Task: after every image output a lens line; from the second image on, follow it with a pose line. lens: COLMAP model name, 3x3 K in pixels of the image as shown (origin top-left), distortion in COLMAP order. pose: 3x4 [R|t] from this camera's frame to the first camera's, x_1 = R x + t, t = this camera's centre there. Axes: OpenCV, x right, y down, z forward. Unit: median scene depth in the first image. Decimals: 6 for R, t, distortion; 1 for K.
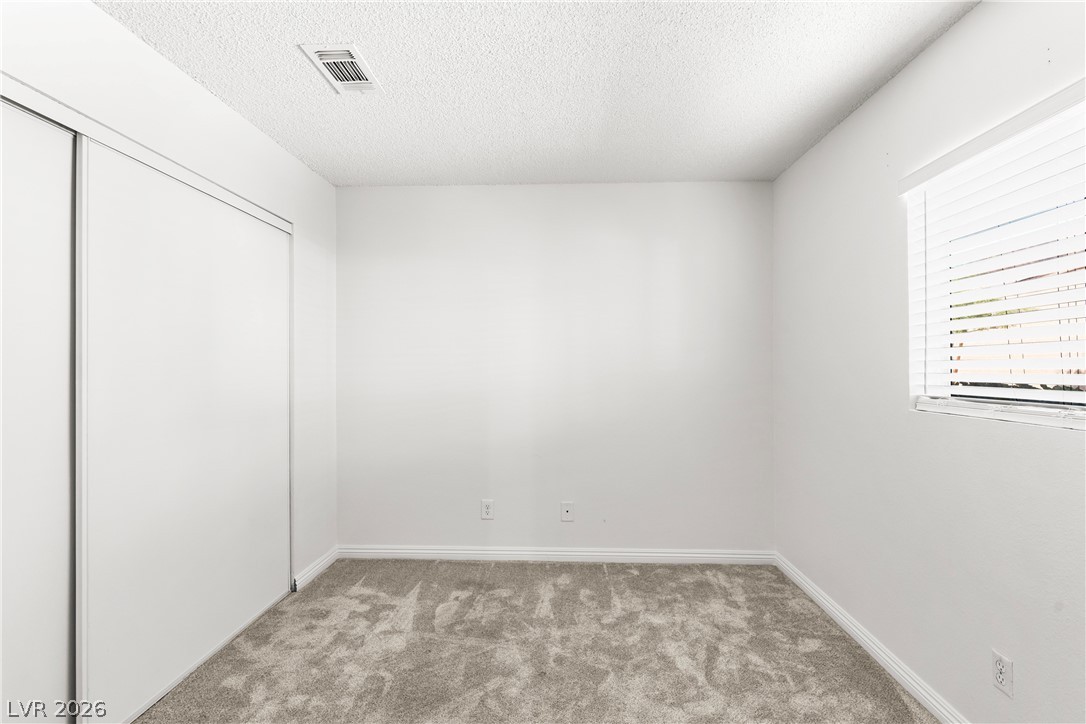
lens RADIAL K [[517.2, 0, 552.7], [0, 517.2, 364.8], [0, 0, 1]] dist [0.002783, -0.000692]
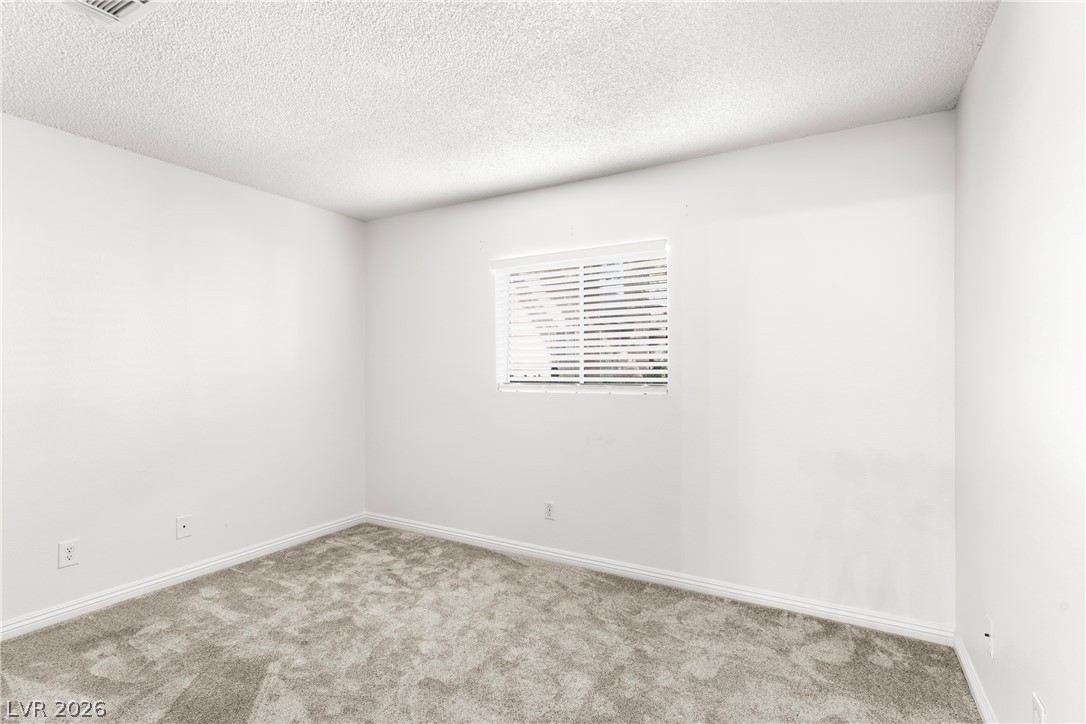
lens RADIAL K [[517.2, 0, 540.7], [0, 517.2, 364.6], [0, 0, 1]] dist [0.002783, -0.000692]
pose [[0.469492, 0.002981, 0.882932, -0.619171], [-0.000147, 0.999995, -0.003299, 0.001412], [-0.882937, 0.001419, 0.469490, 0.020728]]
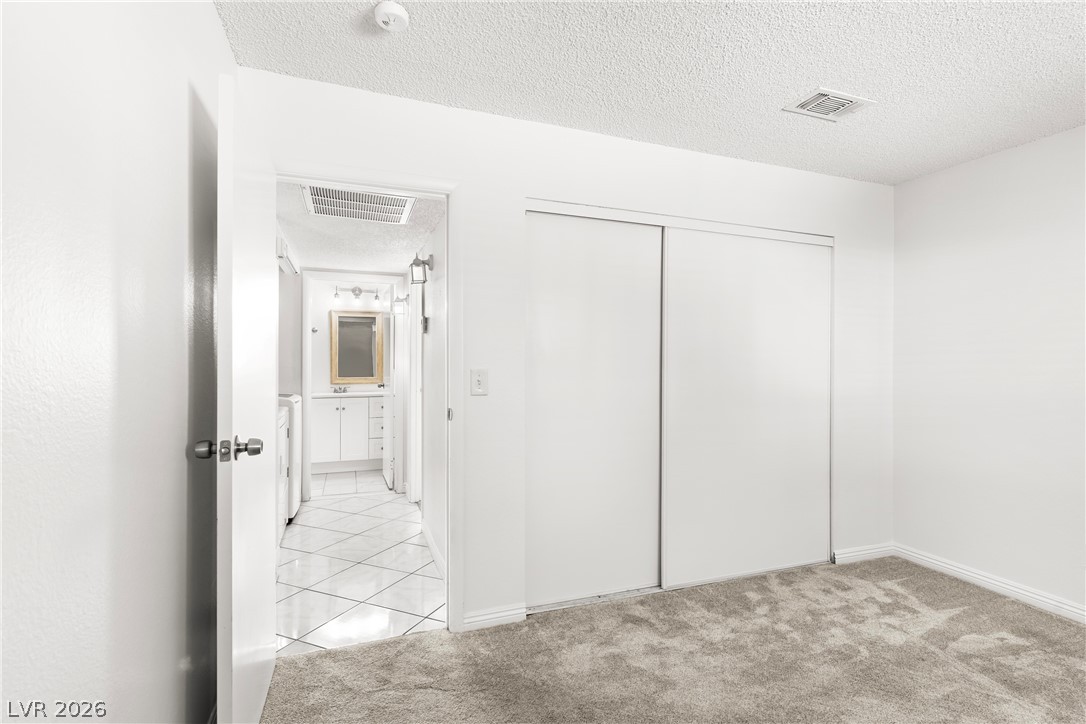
lens RADIAL K [[517.2, 0, 545.5], [0, 517.2, 361.8], [0, 0, 1]] dist [0.002783, -0.000692]
pose [[0.385011, 0.002274, -0.922909, 0.328170], [-0.010046, 0.999948, -0.001727, 0.009320], [0.922857, 0.009936, 0.385014, -0.016484]]
